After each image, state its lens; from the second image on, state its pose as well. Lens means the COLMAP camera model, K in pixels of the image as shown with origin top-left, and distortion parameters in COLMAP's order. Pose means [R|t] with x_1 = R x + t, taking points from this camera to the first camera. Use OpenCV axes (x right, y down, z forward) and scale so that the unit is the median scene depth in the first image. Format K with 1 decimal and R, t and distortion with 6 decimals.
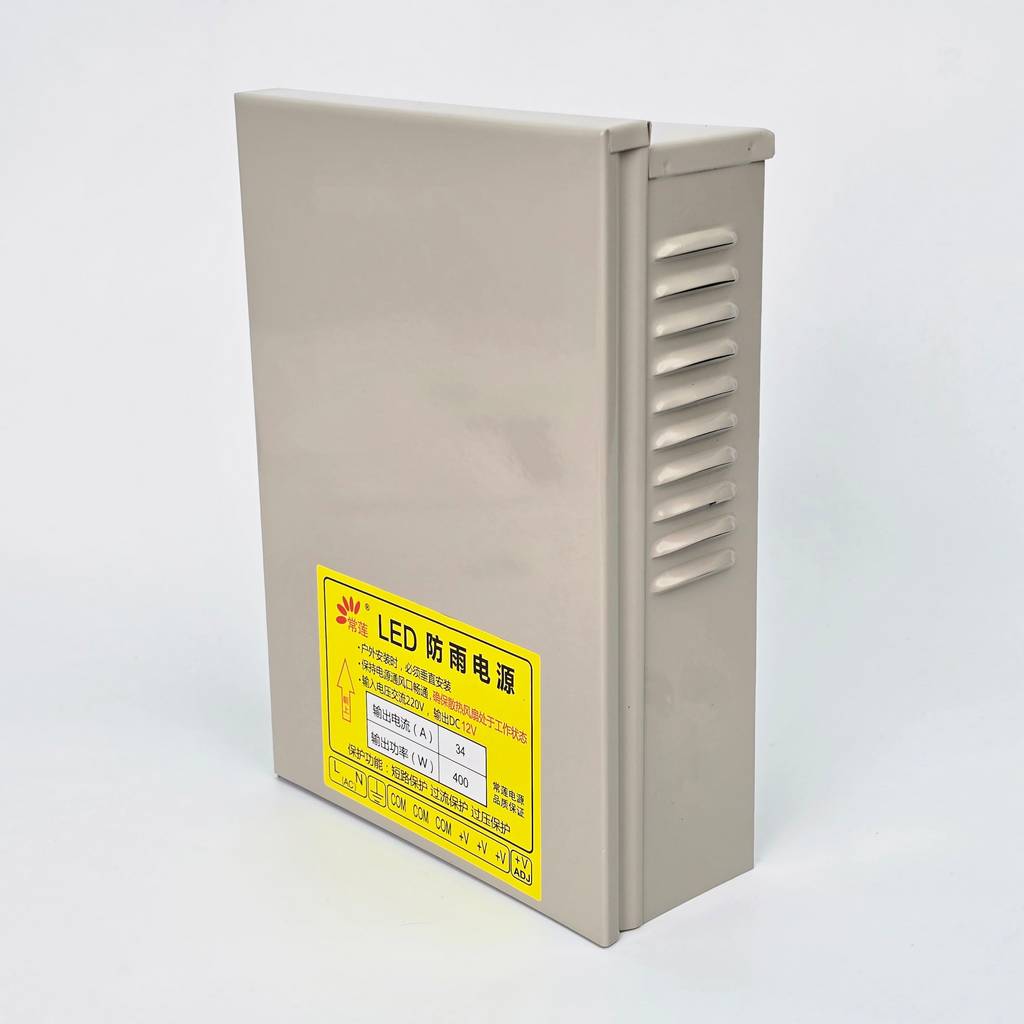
lens RADIAL K [[1836.6, 0, 501.3], [0, 1836.6, 504.0], [0, 0, 1]] dist [0.236679, 0.000000]
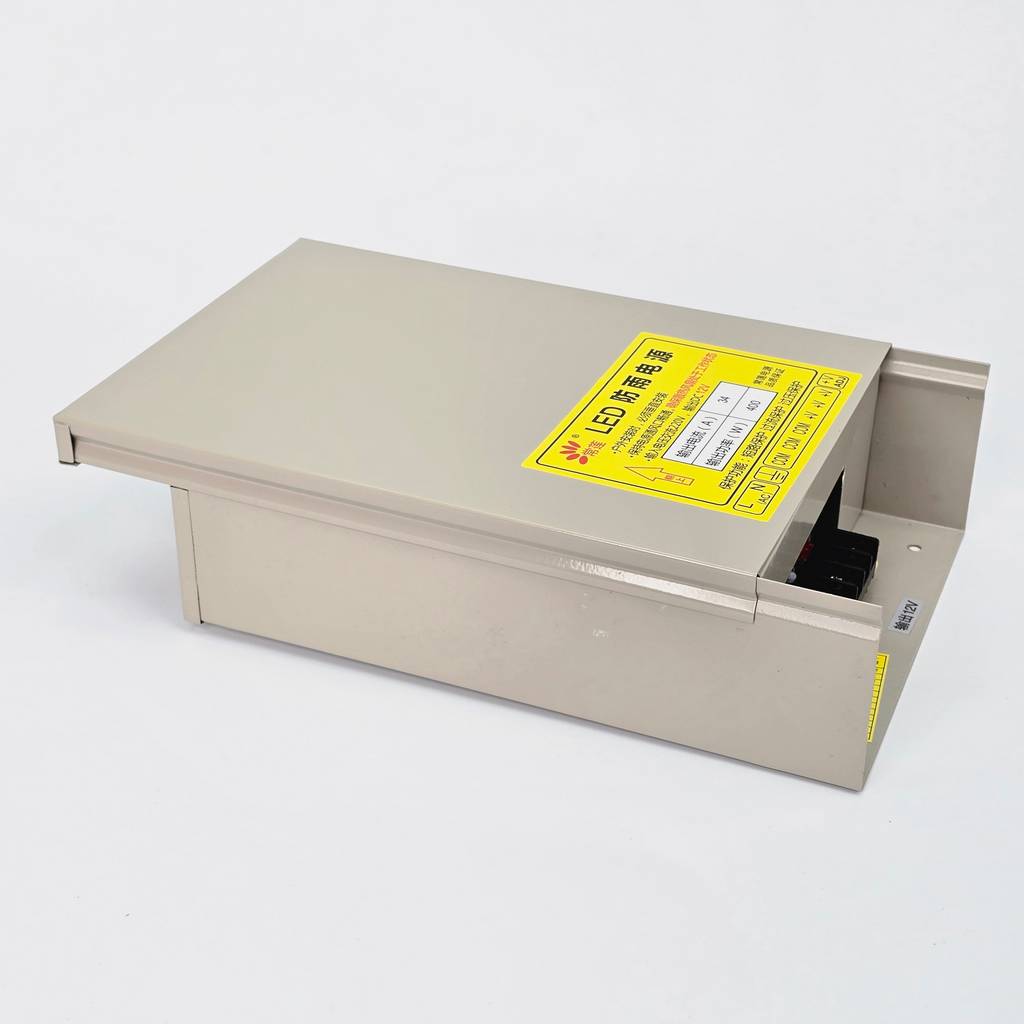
lens RADIAL K [[1836.6, 0, 507.6], [0, 1836.6, 512.6], [0, 0, 1]] dist [0.236679, 0.000000]
pose [[0.278116, 0.314738, 0.907519, -0.991576], [0.960500, -0.081677, -0.266025, 0.287246], [-0.009604, 0.945658, -0.325021, 1.385890]]
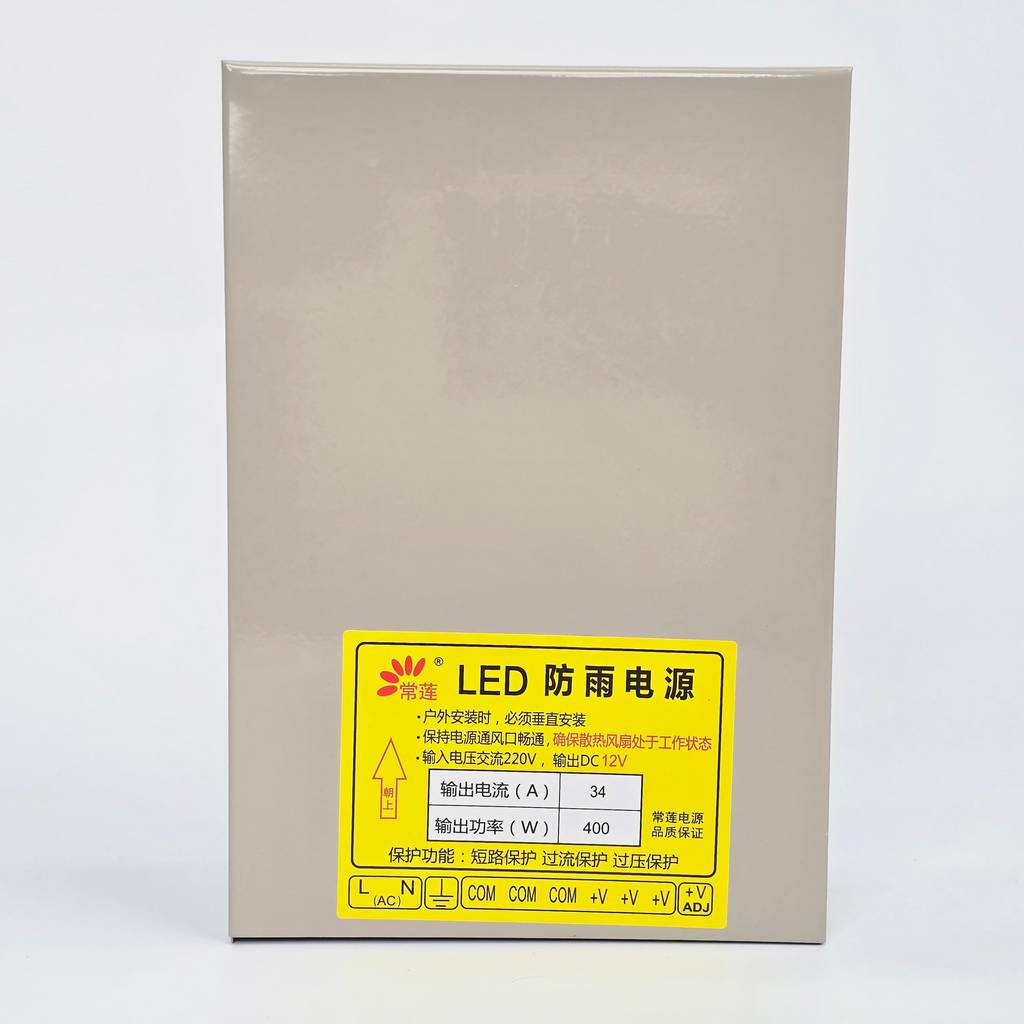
lens RADIAL K [[1836.6, 0, 515.2], [0, 1836.6, 513.2], [0, 0, 1]] dist [0.236679, 0.000000]
pose [[0.674756, -0.069786, 0.734734, -0.676263], [0.198070, 0.976122, -0.089188, 0.072991], [-0.710965, 0.205709, 0.672467, 0.398621]]
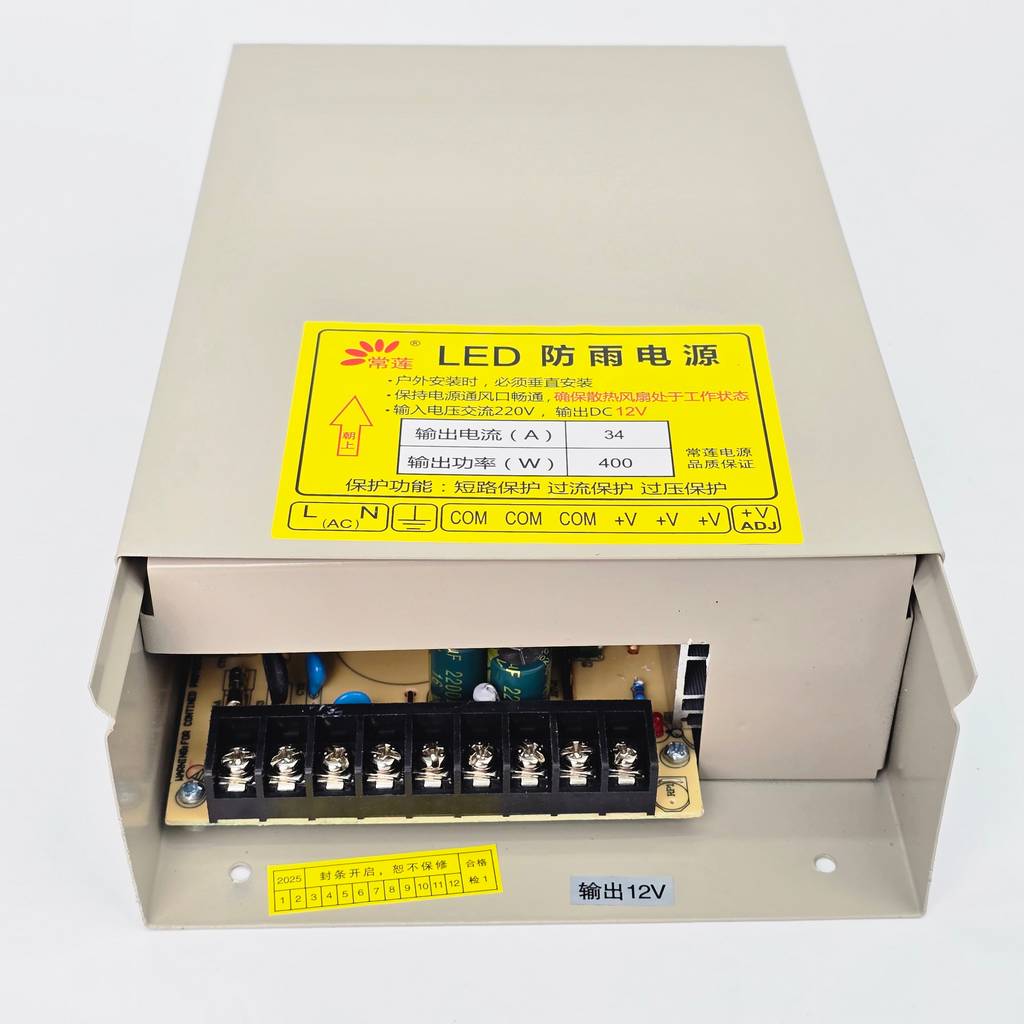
lens RADIAL K [[1836.6, 0, 515.5], [0, 1836.6, 505.9], [0, 0, 1]] dist [0.236679, 0.000000]
pose [[0.668098, 0.586451, 0.457952, -0.343879], [0.229695, 0.422854, -0.876604, 0.733165], [-0.707732, 0.690847, 0.147804, 0.924530]]
